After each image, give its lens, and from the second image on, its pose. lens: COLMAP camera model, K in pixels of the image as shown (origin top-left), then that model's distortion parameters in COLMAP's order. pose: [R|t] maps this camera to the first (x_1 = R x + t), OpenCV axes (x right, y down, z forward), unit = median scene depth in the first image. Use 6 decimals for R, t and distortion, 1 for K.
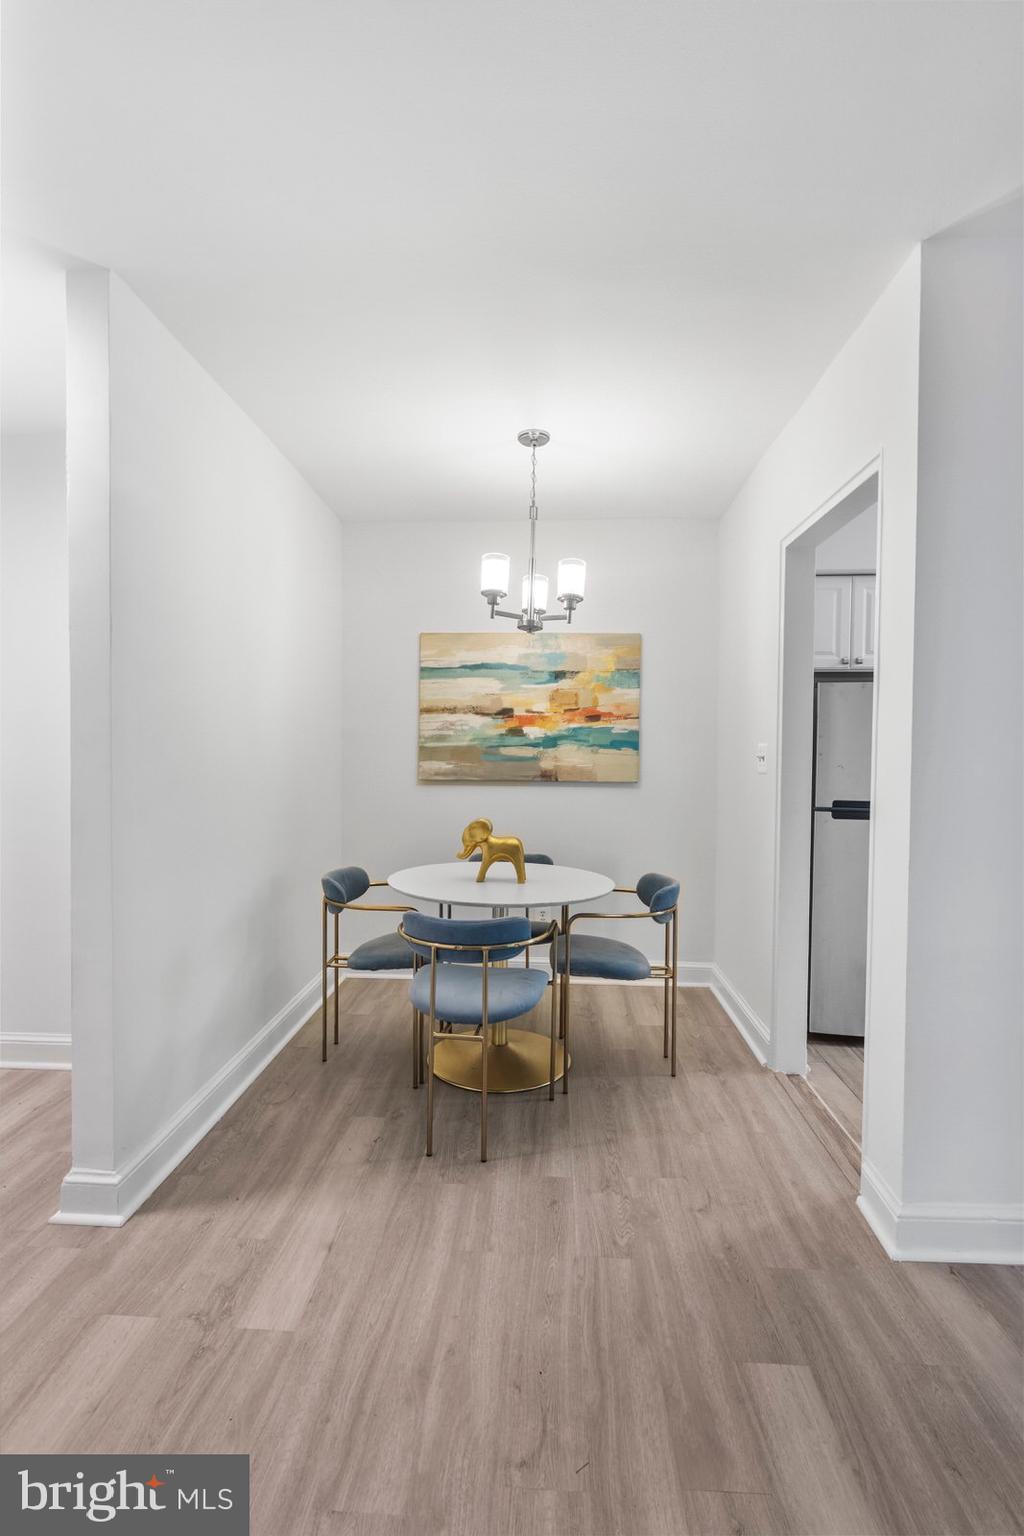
lens RADIAL K [[727.3, 0, 507.5], [0, 727.3, 772.1], [0, 0, 1]] dist [-0.001364, 0.000161]
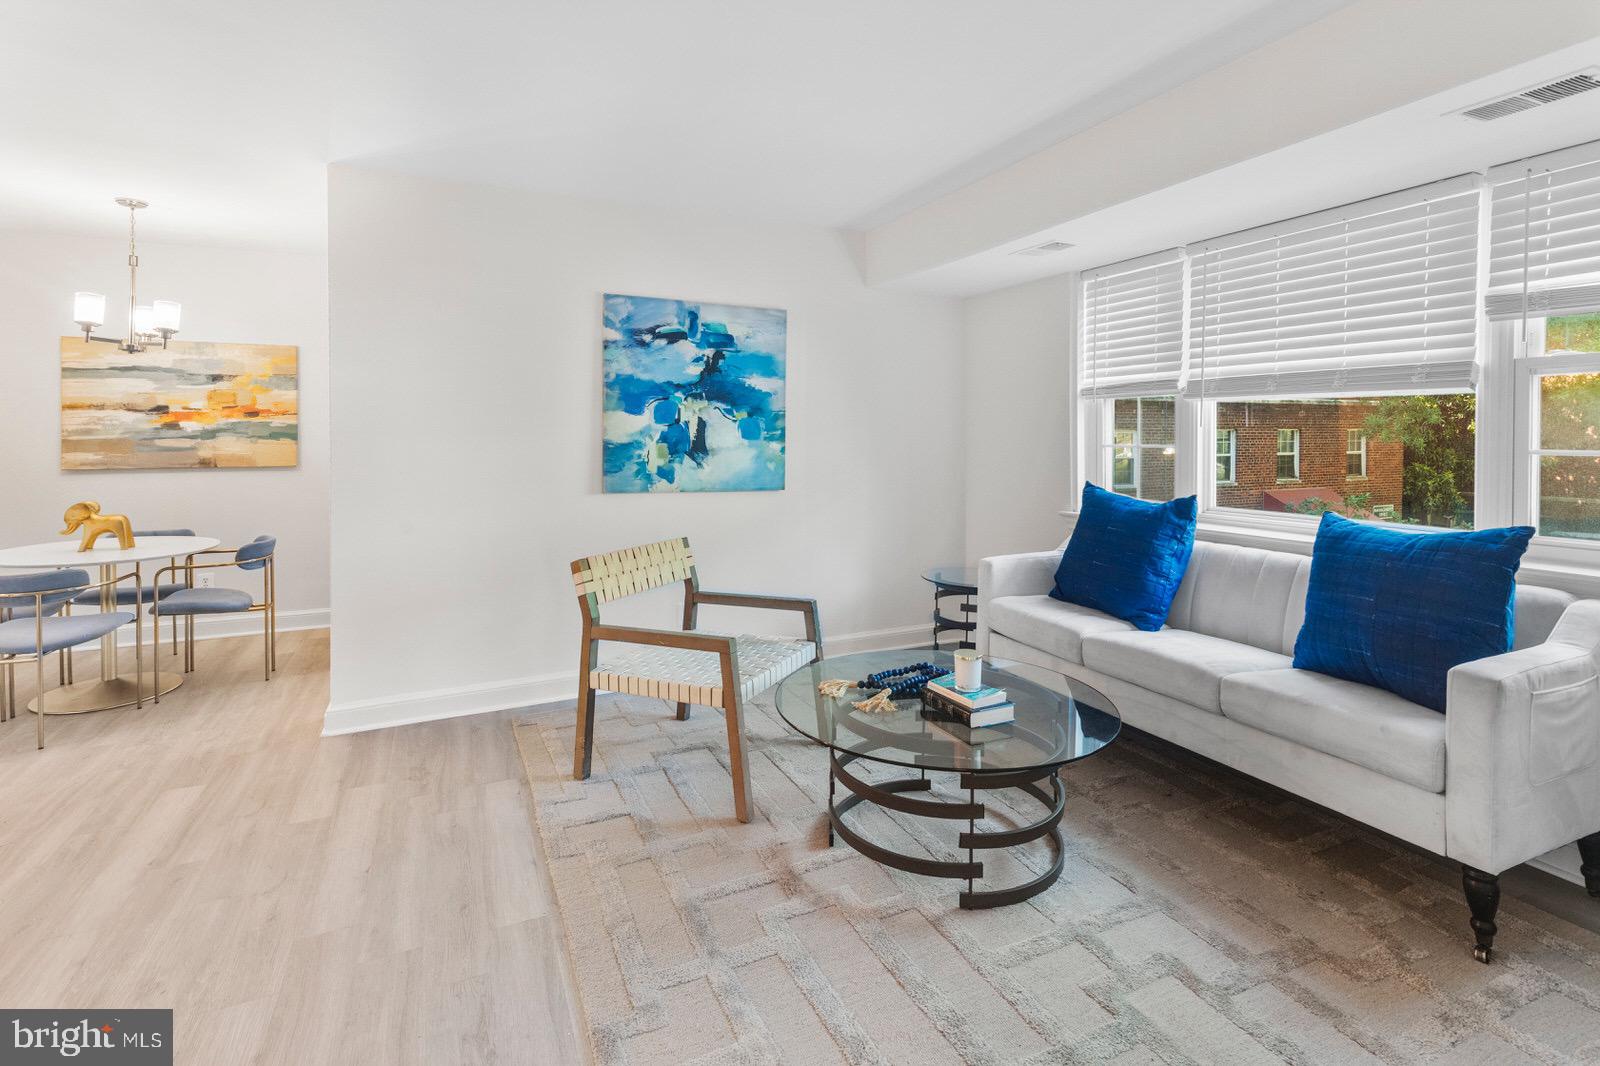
lens RADIAL K [[762.2, 0, 798.0], [0, 762.2, 443.1], [0, 0, 1]] dist [0.007297, -0.001243]
pose [[0.883250, -0.017925, 0.468559, 0.323904], [0.019673, 0.999806, 0.001163, -0.009820], [-0.468489, 0.008191, 0.883431, -0.551649]]
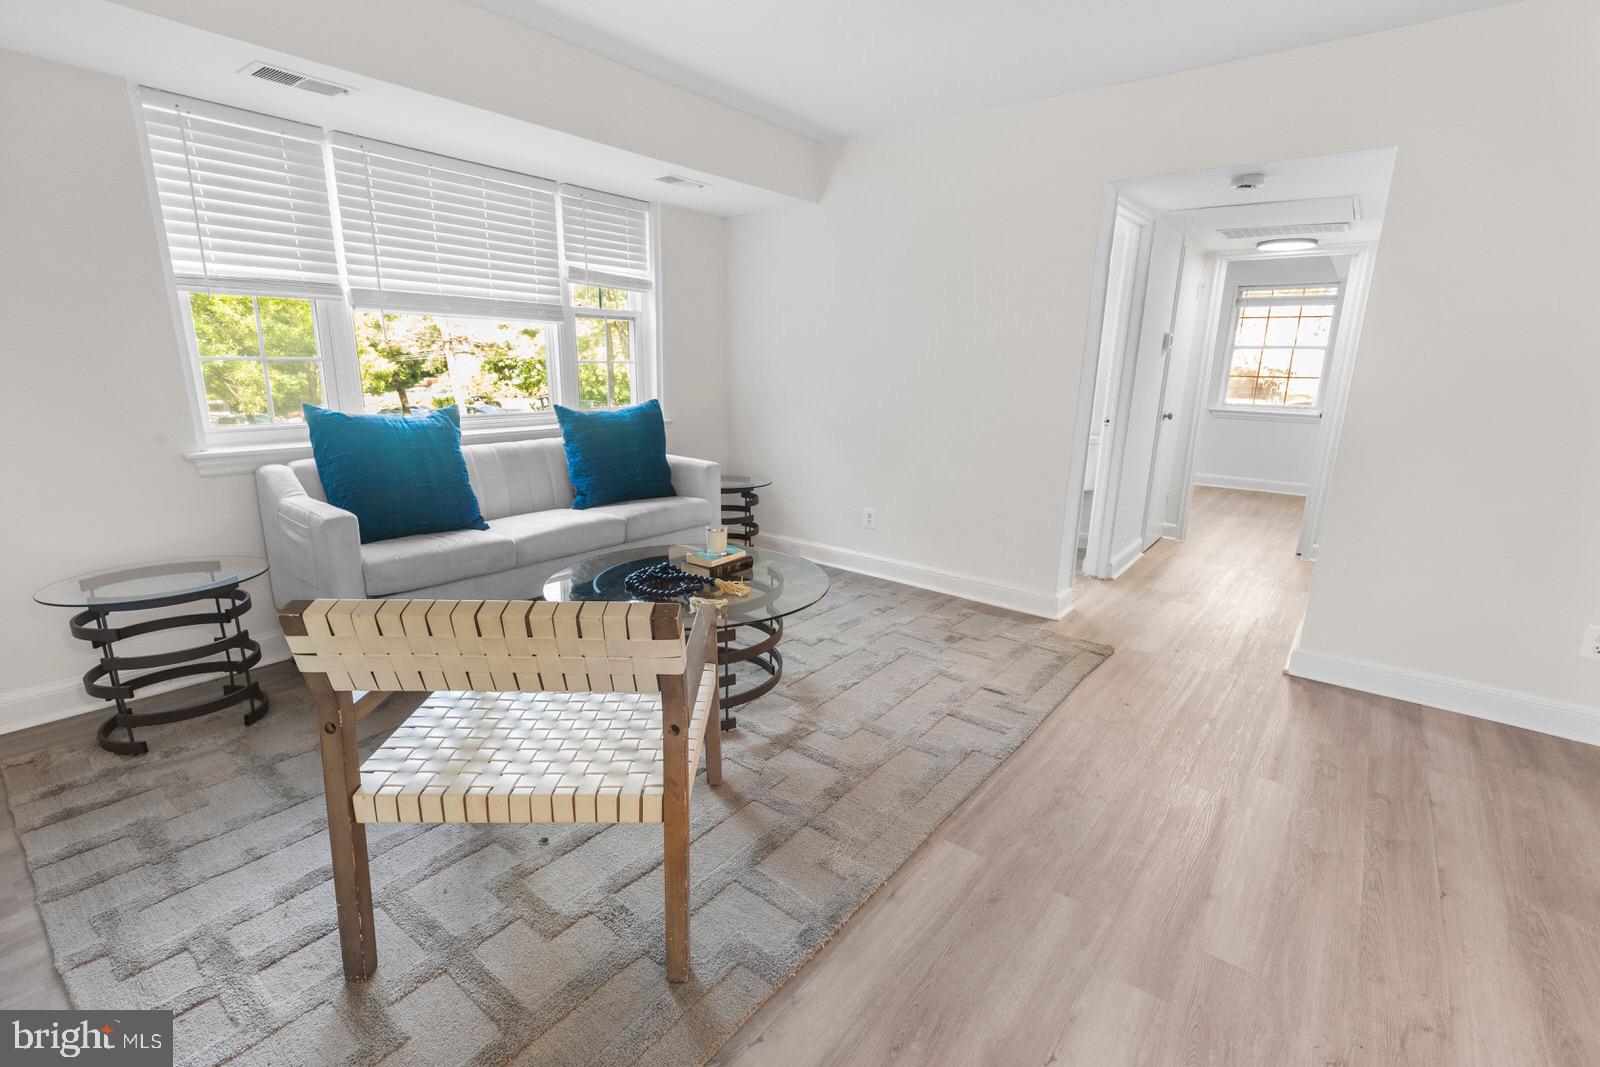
lens RADIAL K [[718.8, 0, 798.2], [0, 718.8, 540.1], [0, 0, 1]] dist [0.002187, -0.000015]
pose [[-0.814887, -0.166991, 0.555043, 0.249034], [-0.017932, 0.964404, 0.263824, -0.022359], [-0.579342, 0.205034, -0.788875, 0.439424]]
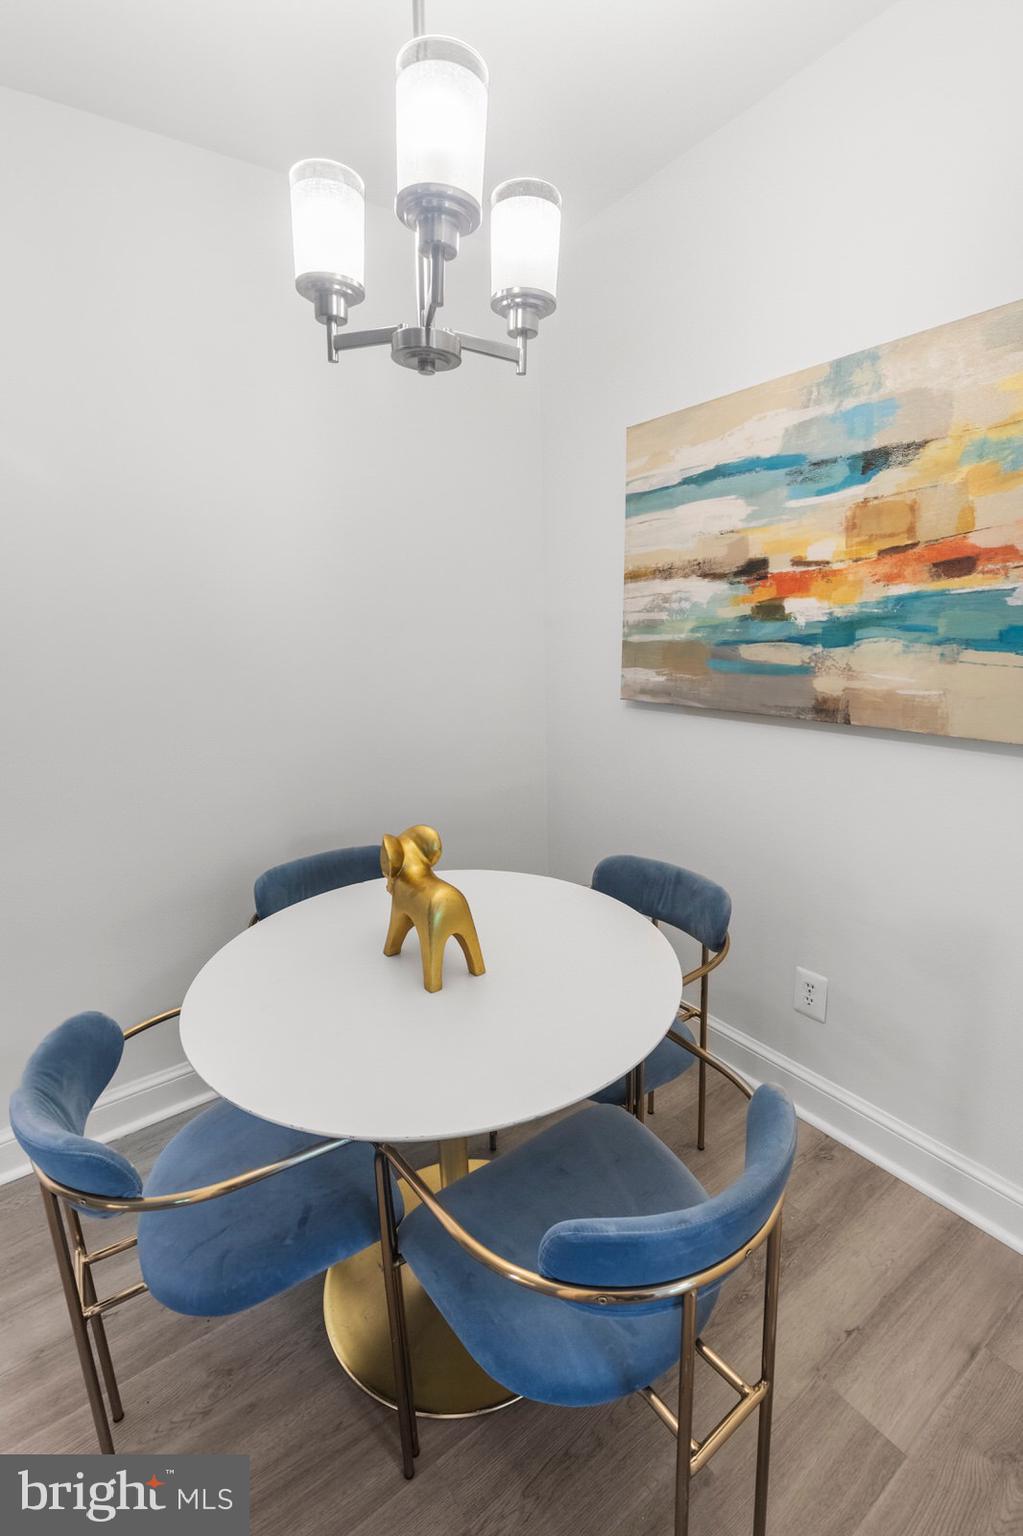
lens RADIAL K [[693.0, 0, 505.4], [0, 693.0, 776.1], [0, 0, 1]] dist [0.001170, -0.000660]
pose [[0.622788, 0.150167, -0.767844, 0.264202], [0.022818, 0.977504, 0.209677, -0.049240], [0.782057, -0.148105, 0.605352, 0.588722]]
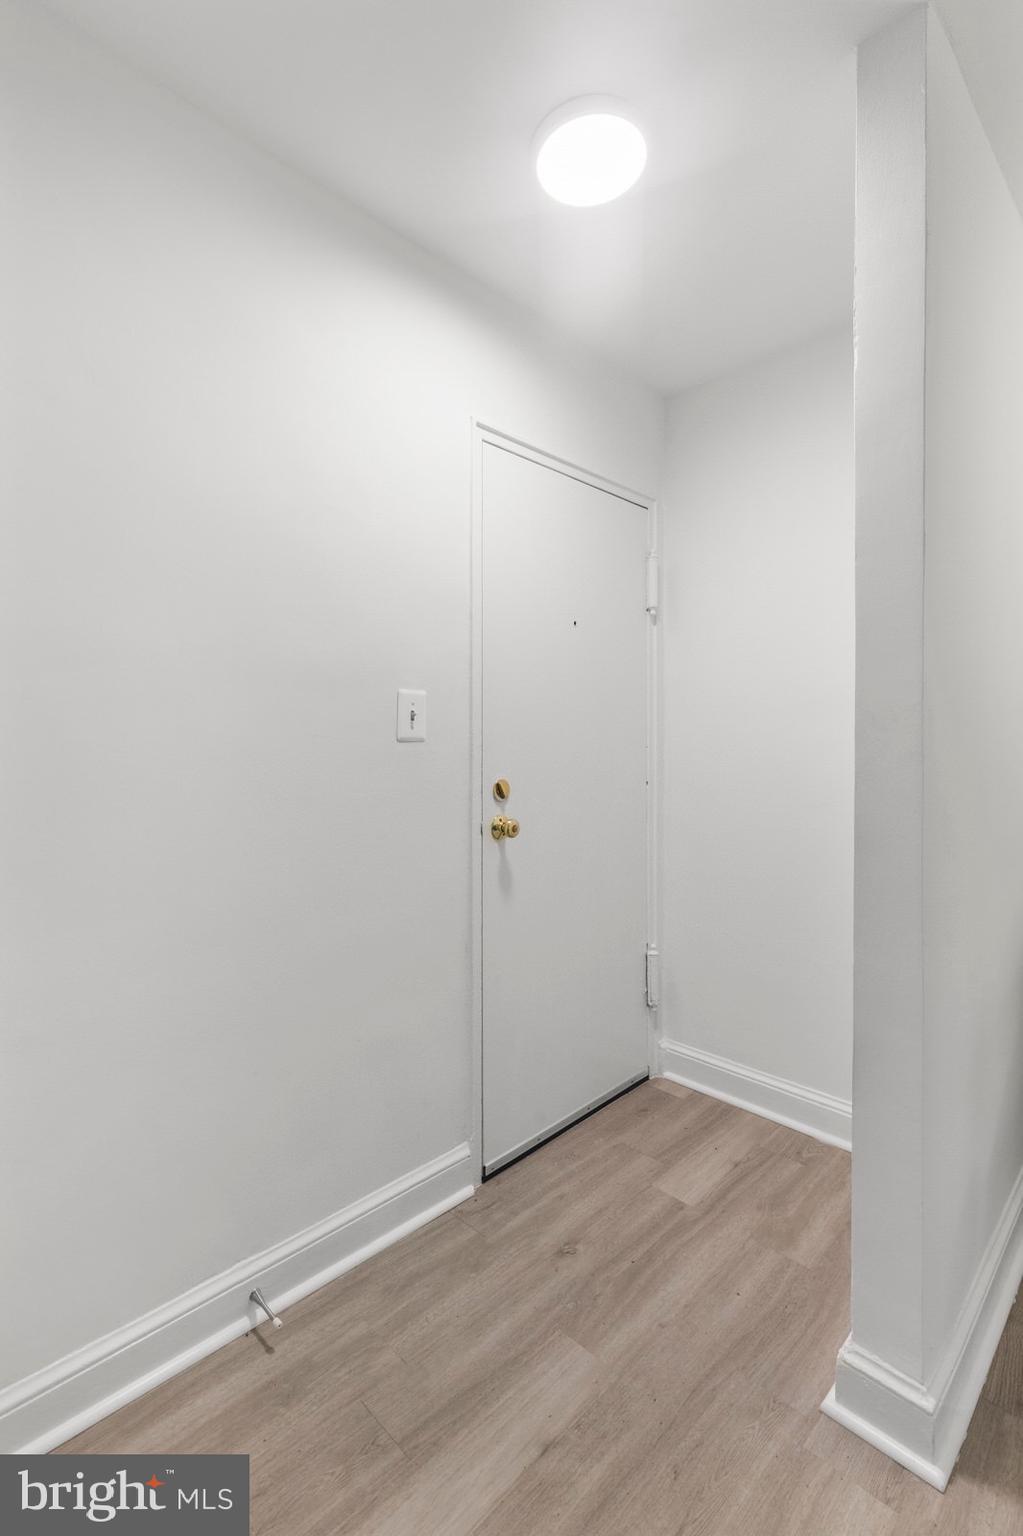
lens RADIAL K [[711.5, 0, 510.8], [0, 711.5, 730.8], [0, 0, 1]] dist [0.001307, -0.001099]
pose [[0.749979, -0.008238, -0.661411, -0.196906], [-0.013103, 0.999541, -0.027307, -0.003783], [0.661332, 0.029146, 0.749527, 0.135541]]
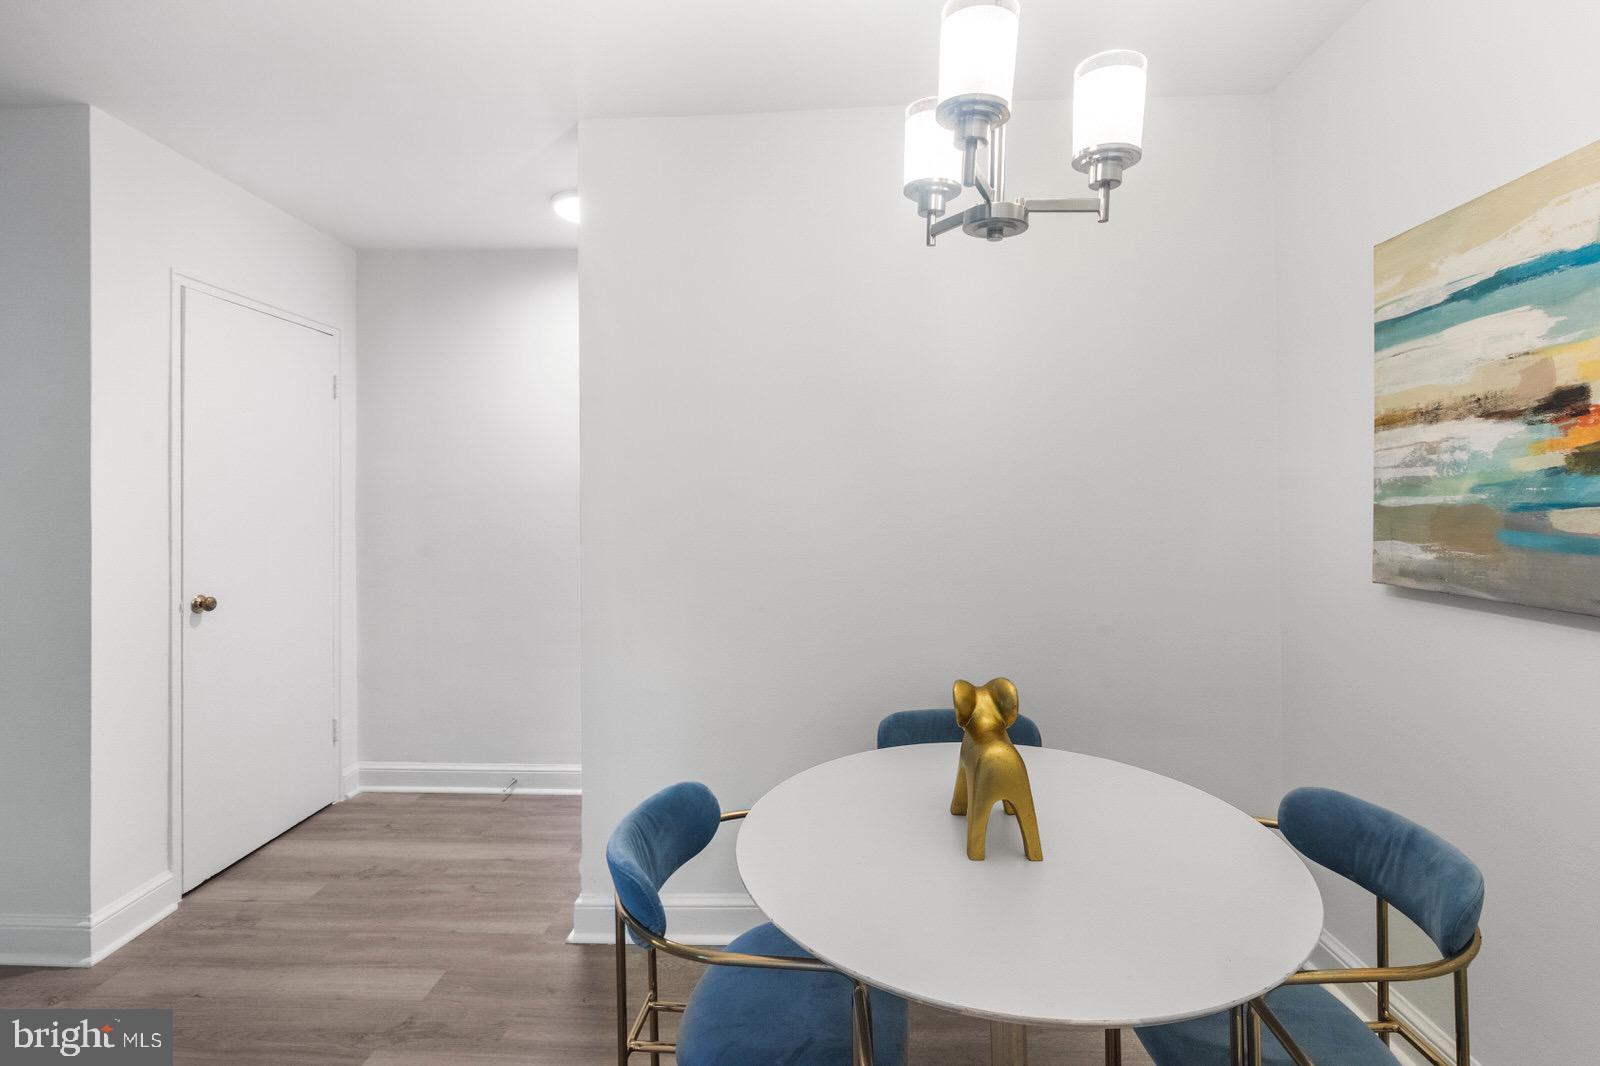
lens RADIAL K [[741.2, 0, 801.4], [0, 741.2, 490.0], [0, 0, 1]] dist [0.001307, -0.001099]
pose [[0.014118, -0.021602, -0.999667, 0.323965], [-0.007440, 0.999737, -0.021708, -0.033331], [0.999873, 0.007744, 0.013954, 0.662429]]
